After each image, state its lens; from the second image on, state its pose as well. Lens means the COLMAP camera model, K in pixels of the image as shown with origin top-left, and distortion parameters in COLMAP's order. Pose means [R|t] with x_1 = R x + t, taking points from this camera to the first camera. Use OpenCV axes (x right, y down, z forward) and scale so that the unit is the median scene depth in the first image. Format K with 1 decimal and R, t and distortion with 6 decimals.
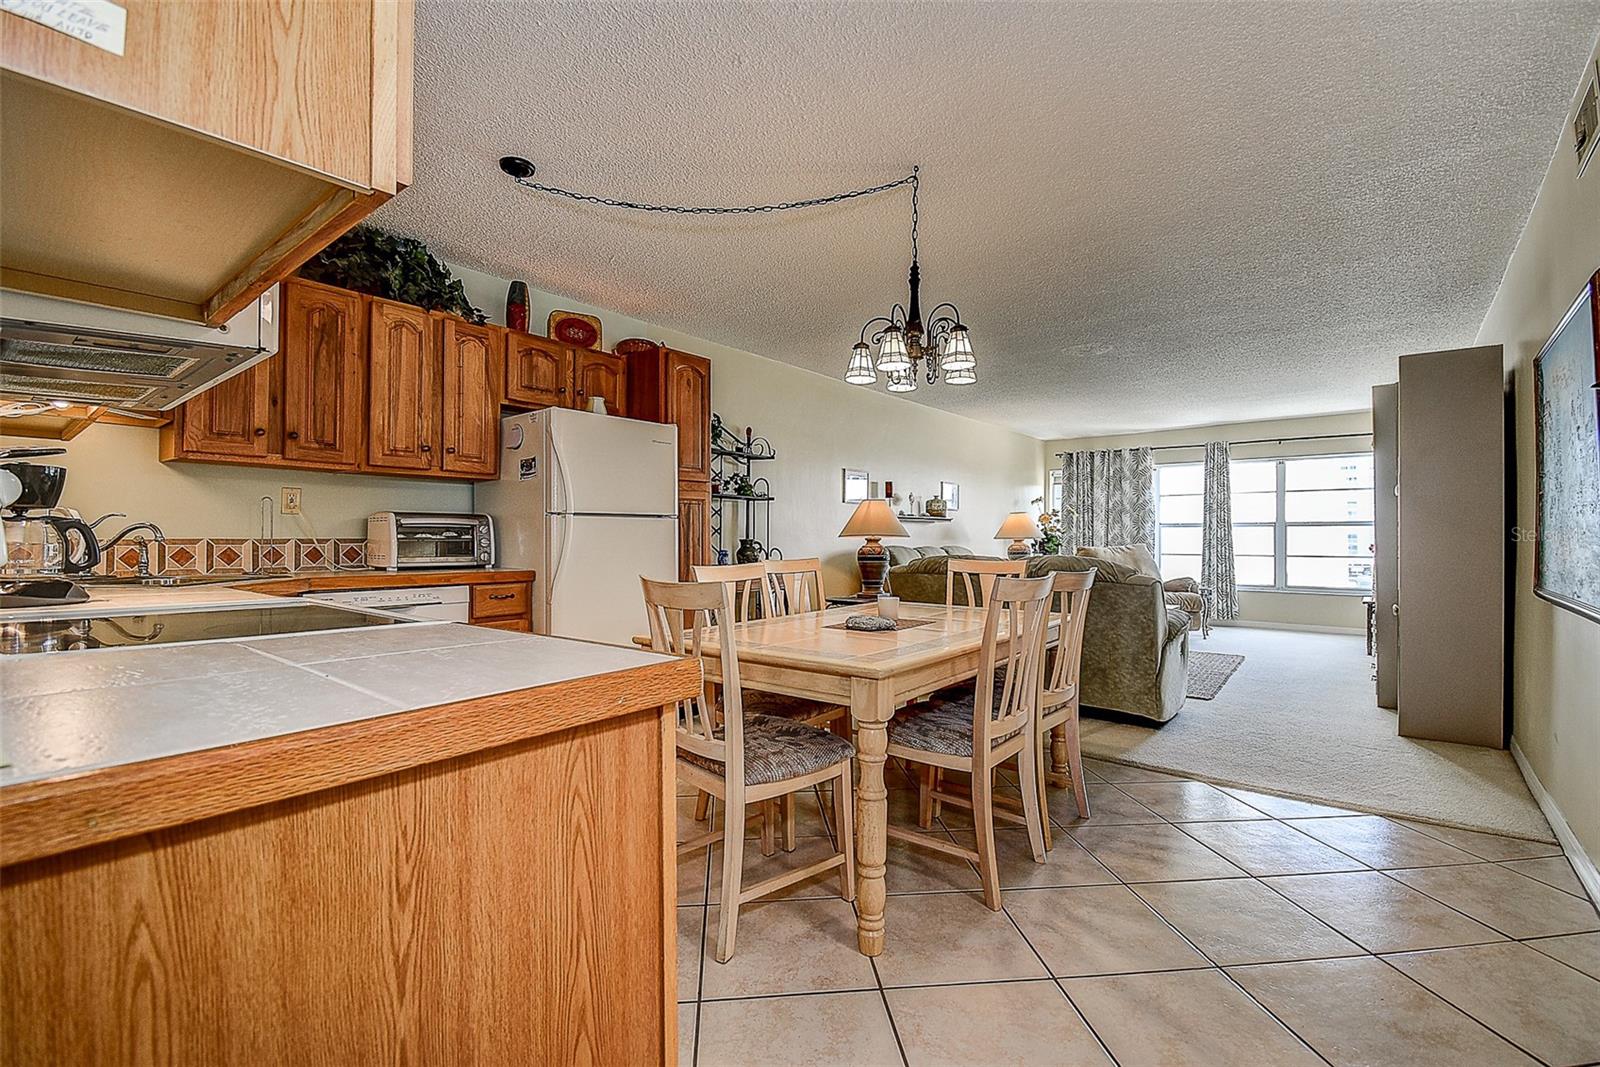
lens RADIAL K [[718.4, 0, 796.5], [0, 718.4, 530.2], [0, 0, 1]] dist [0.021894, -0.019588]
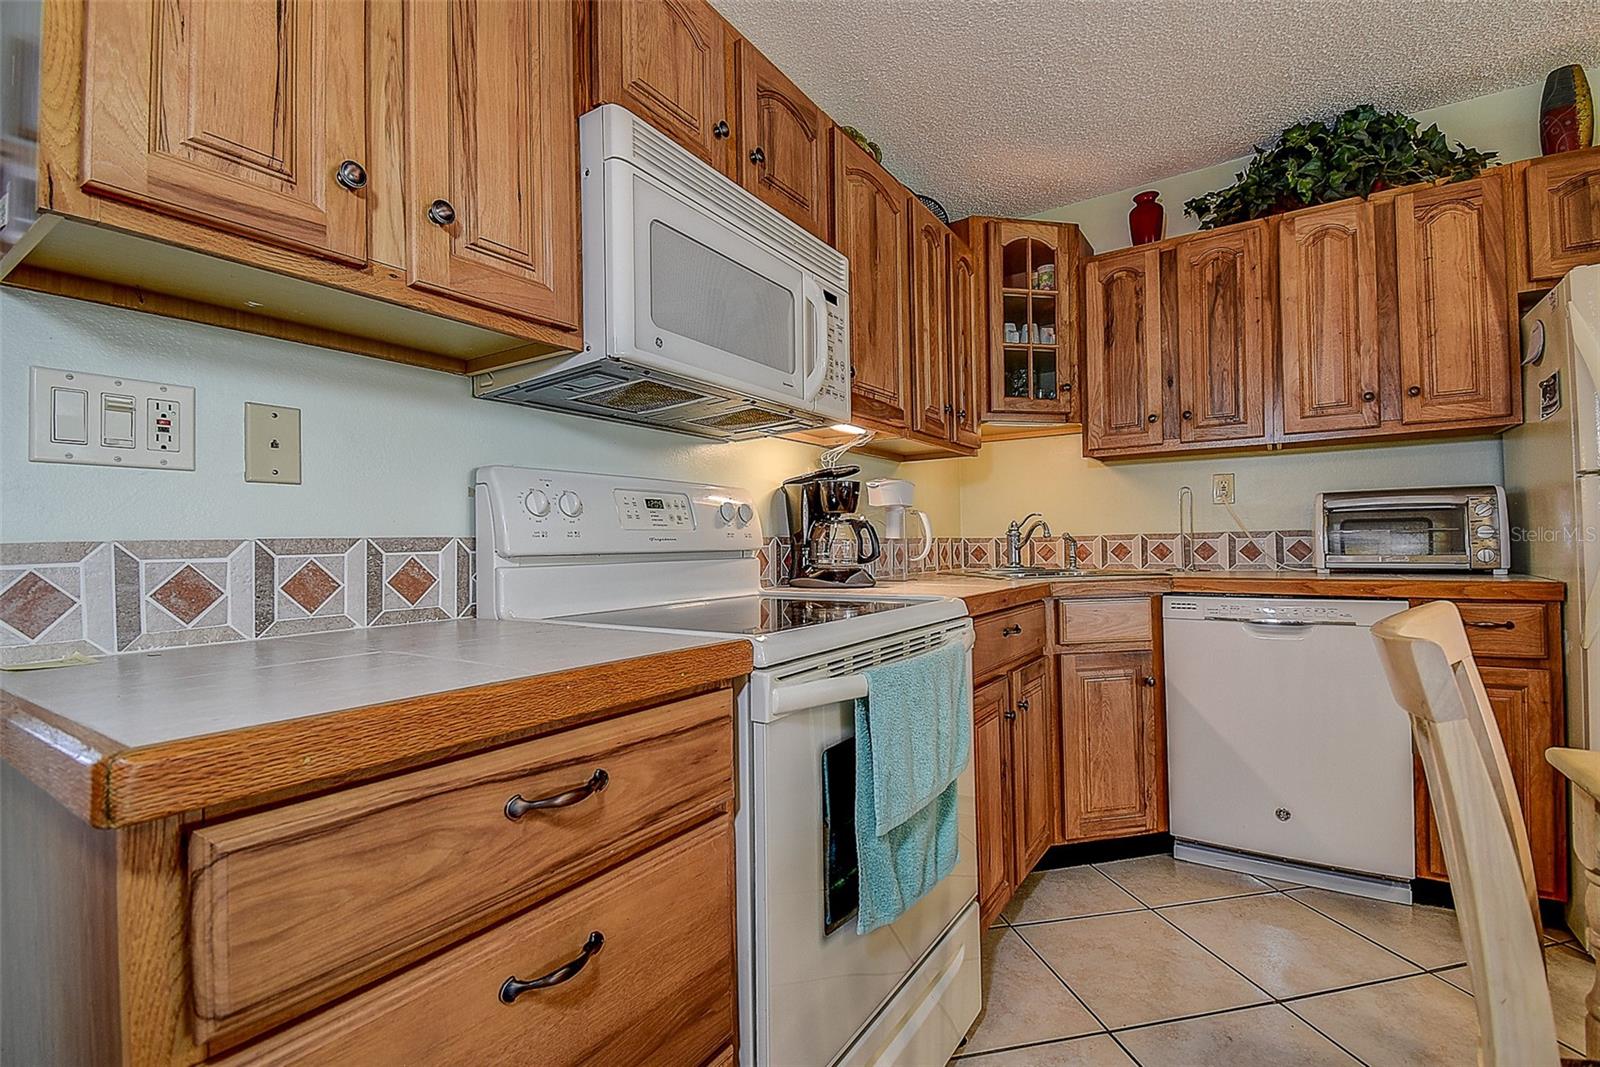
lens RADIAL K [[718.4, 0, 796.5], [0, 718.4, 530.2], [0, 0, 1]] dist [0.021894, -0.019588]
pose [[0.097980, -0.023116, -0.994920, 0.117197], [0.028643, 0.999382, -0.020398, 0.012287], [0.994776, -0.026499, 0.098582, 0.395397]]
